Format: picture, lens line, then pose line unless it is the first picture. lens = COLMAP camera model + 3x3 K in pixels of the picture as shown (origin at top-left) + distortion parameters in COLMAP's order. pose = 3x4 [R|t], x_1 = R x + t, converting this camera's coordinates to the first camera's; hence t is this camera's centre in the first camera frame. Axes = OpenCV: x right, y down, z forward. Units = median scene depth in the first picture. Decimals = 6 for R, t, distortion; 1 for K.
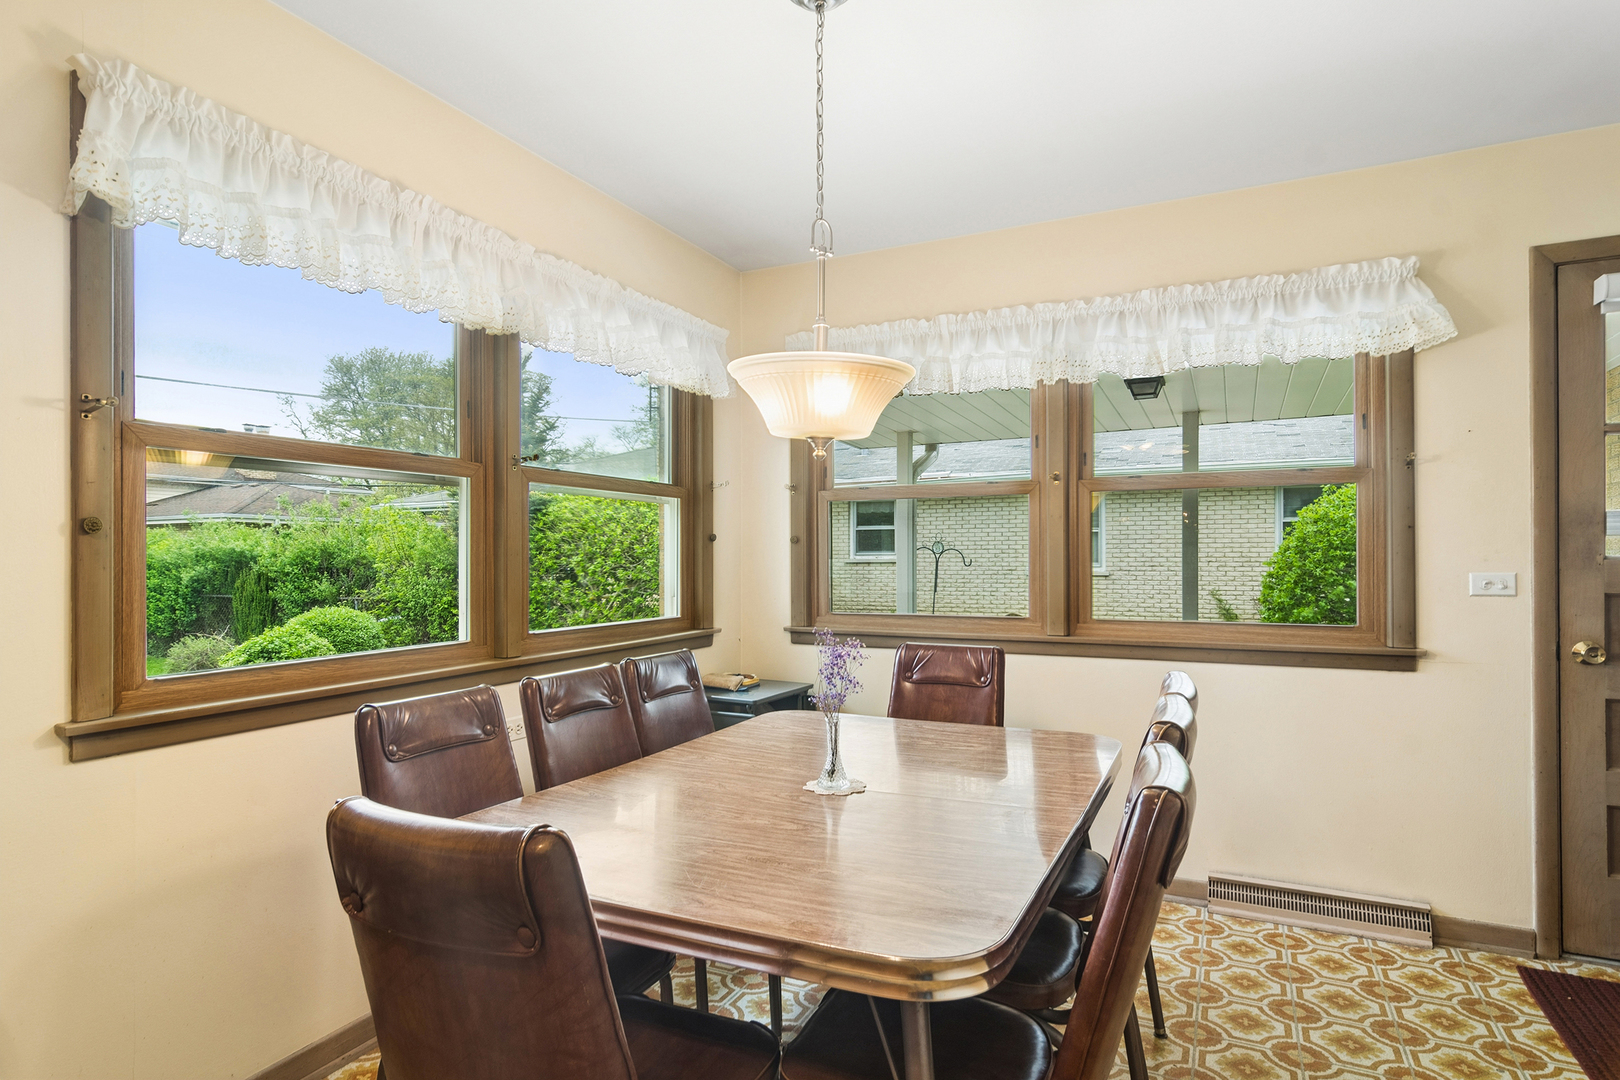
lens RADIAL K [[874.4, 0, 806.0], [0, 874.4, 552.6], [0, 0, 1]] dist [-0.003389, -0.001726]
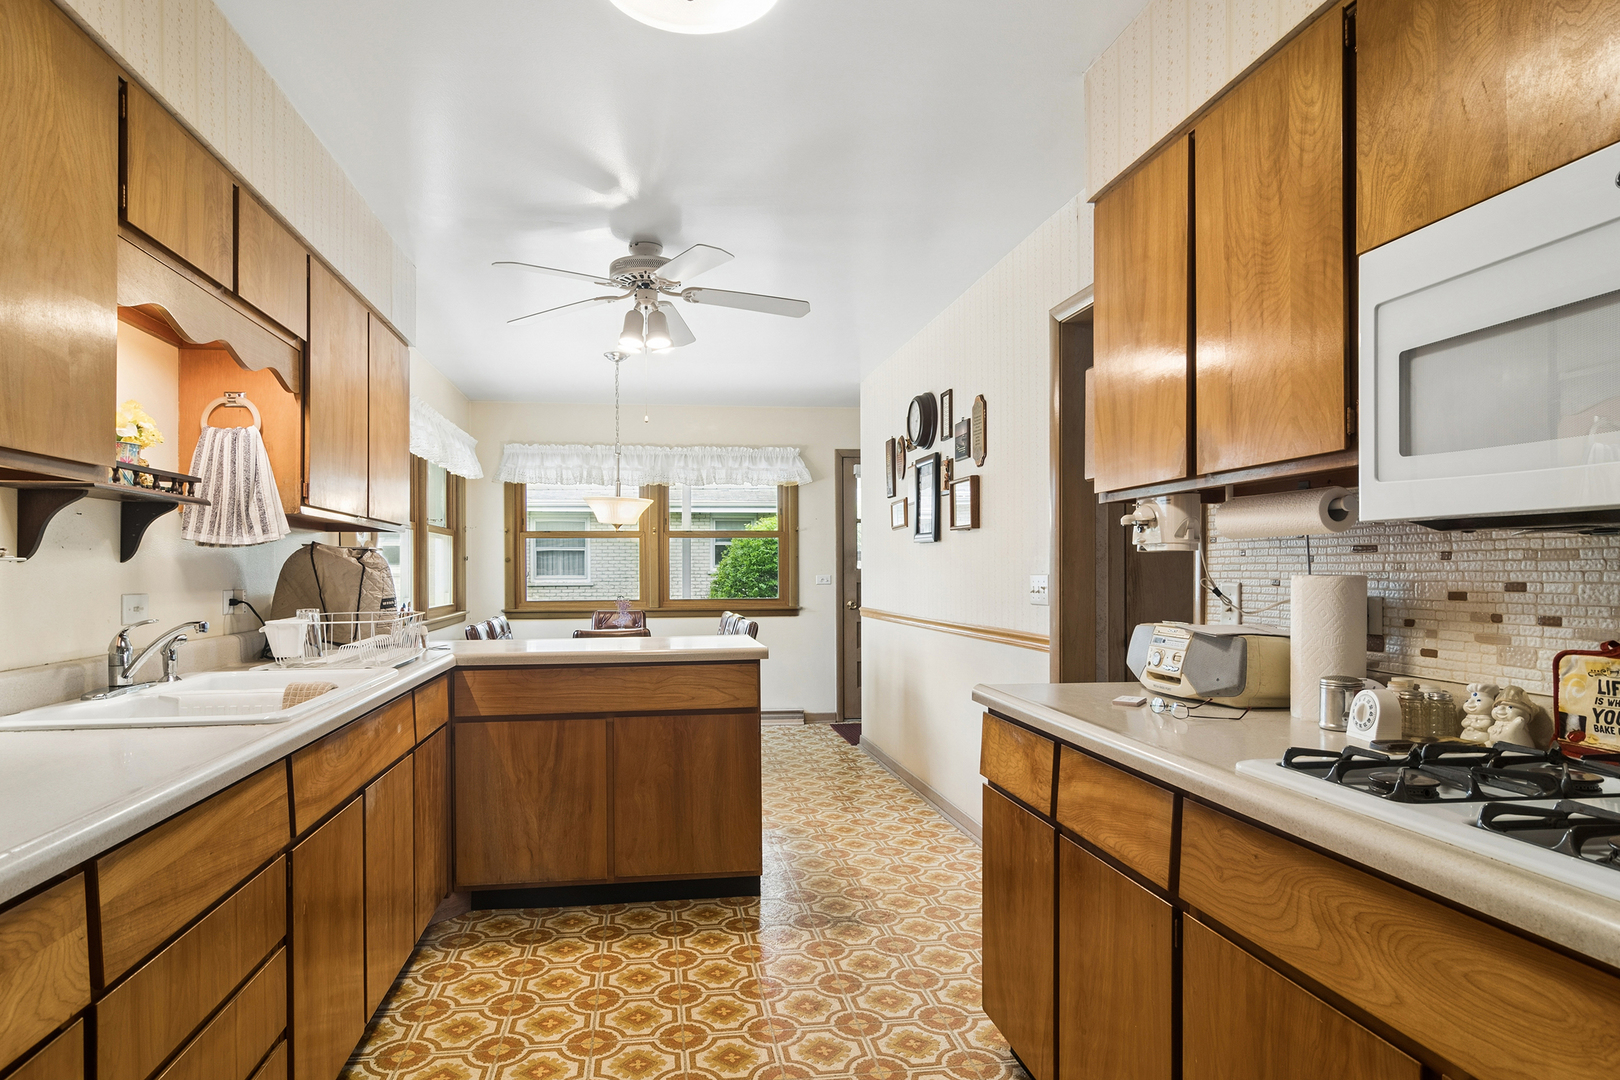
lens RADIAL K [[874.4, 0, 808.0], [0, 874.4, 553.8], [0, 0, 1]] dist [-0.003389, -0.001726]
pose [[0.814826, 0.008243, 0.579647, -0.677093], [-0.000549, 0.999909, -0.013448, -0.004752], [-0.579706, 0.010640, 0.814756, -0.977989]]
